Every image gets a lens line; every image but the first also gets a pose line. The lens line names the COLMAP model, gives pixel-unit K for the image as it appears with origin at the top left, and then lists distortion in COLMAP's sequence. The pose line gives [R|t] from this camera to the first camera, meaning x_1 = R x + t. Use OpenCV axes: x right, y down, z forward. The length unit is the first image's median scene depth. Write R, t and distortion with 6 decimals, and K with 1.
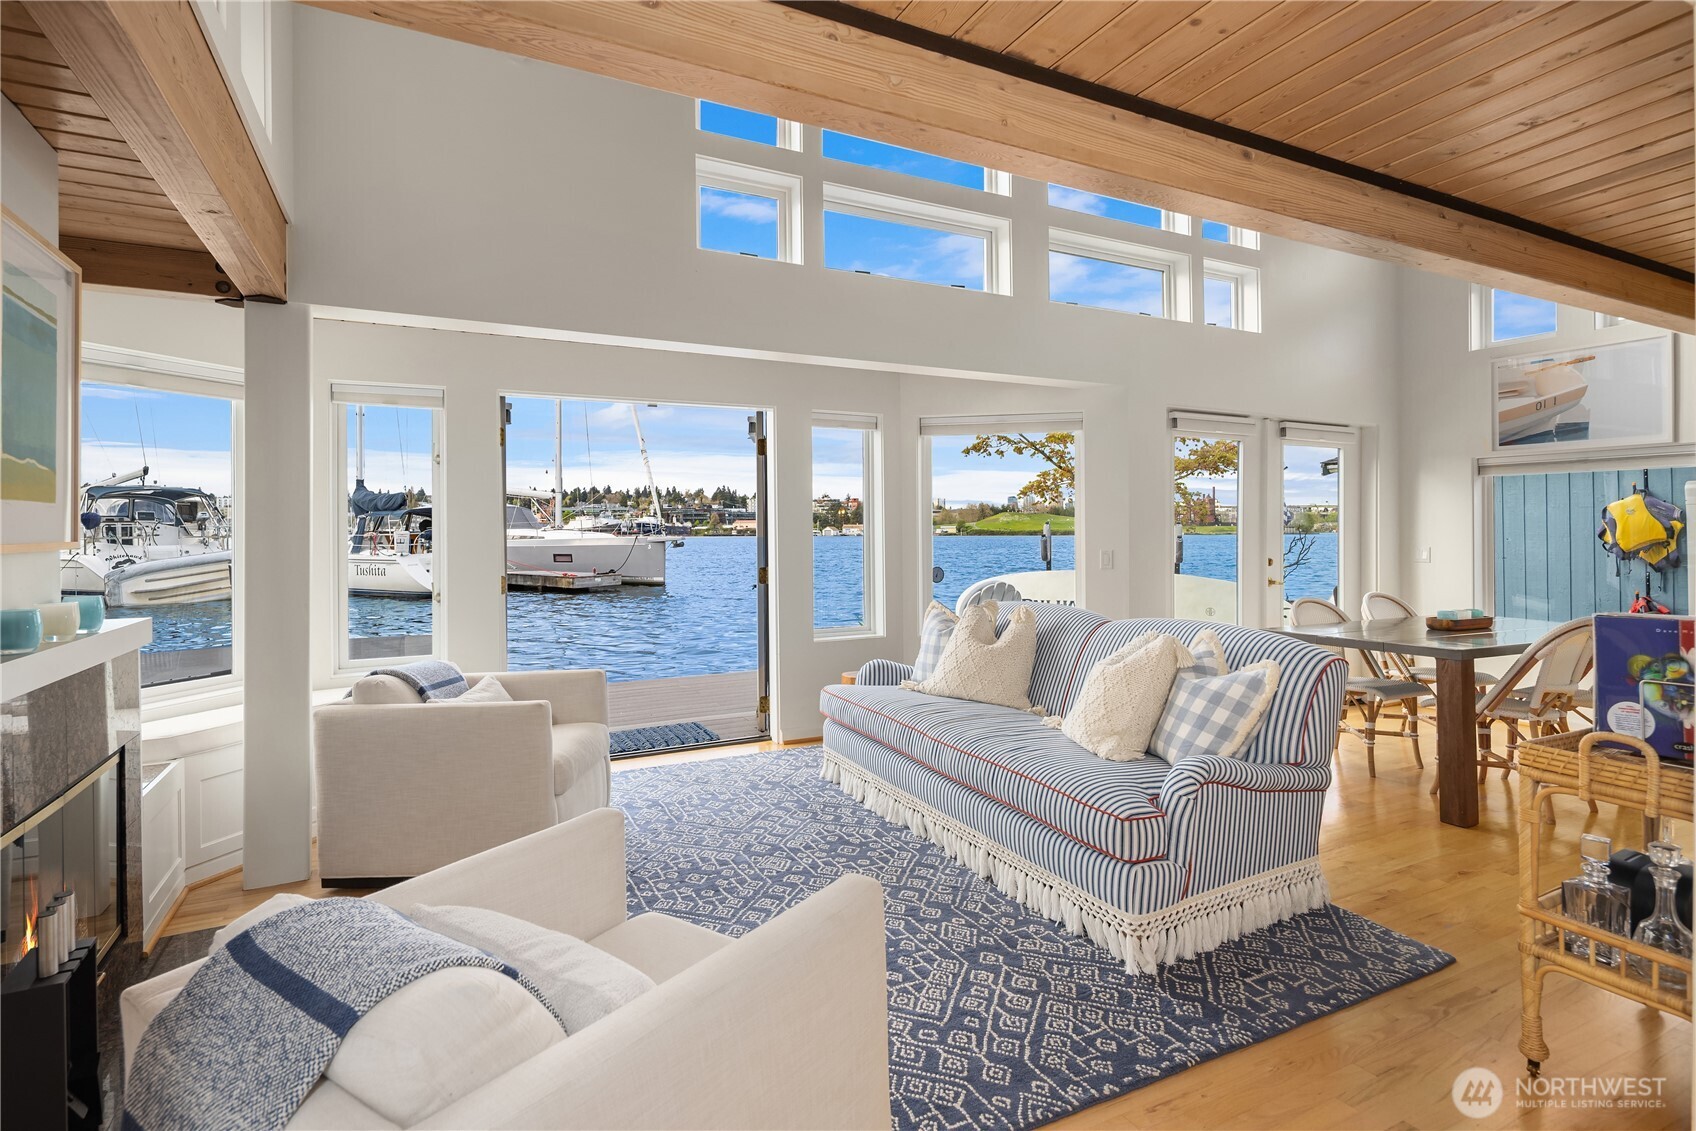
lens RADIAL K [[846.1, 0, 849.1], [0, 846.1, 530.9], [0, 0, 1]] dist [0.000441, -0.000050]
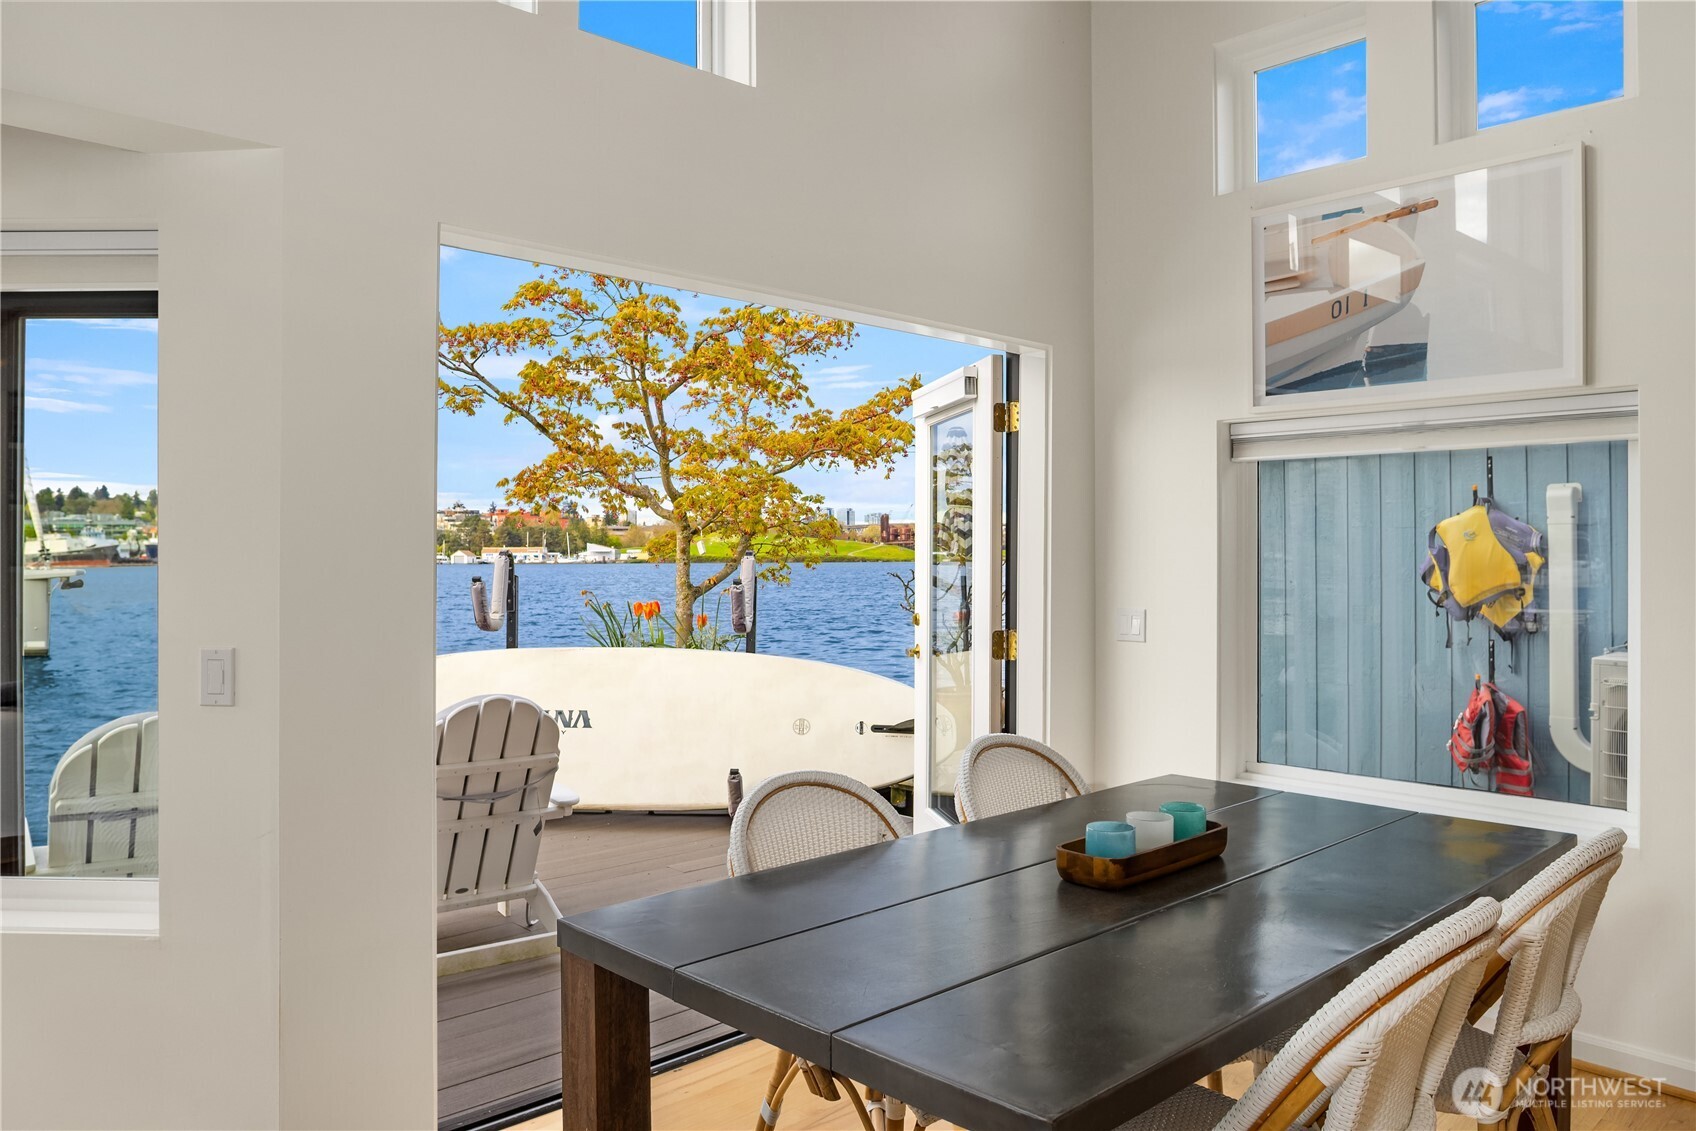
lens RADIAL K [[1170.7, 0, 847.9], [0, 1170.7, 563.9], [0, 0, 1]] dist [-0.010046, -0.001305]
pose [[0.957997, -0.002154, 0.286770, 0.295063], [0.000404, 0.999981, 0.006160, -0.009050], [-0.286778, -0.005785, 0.957980, 0.364625]]
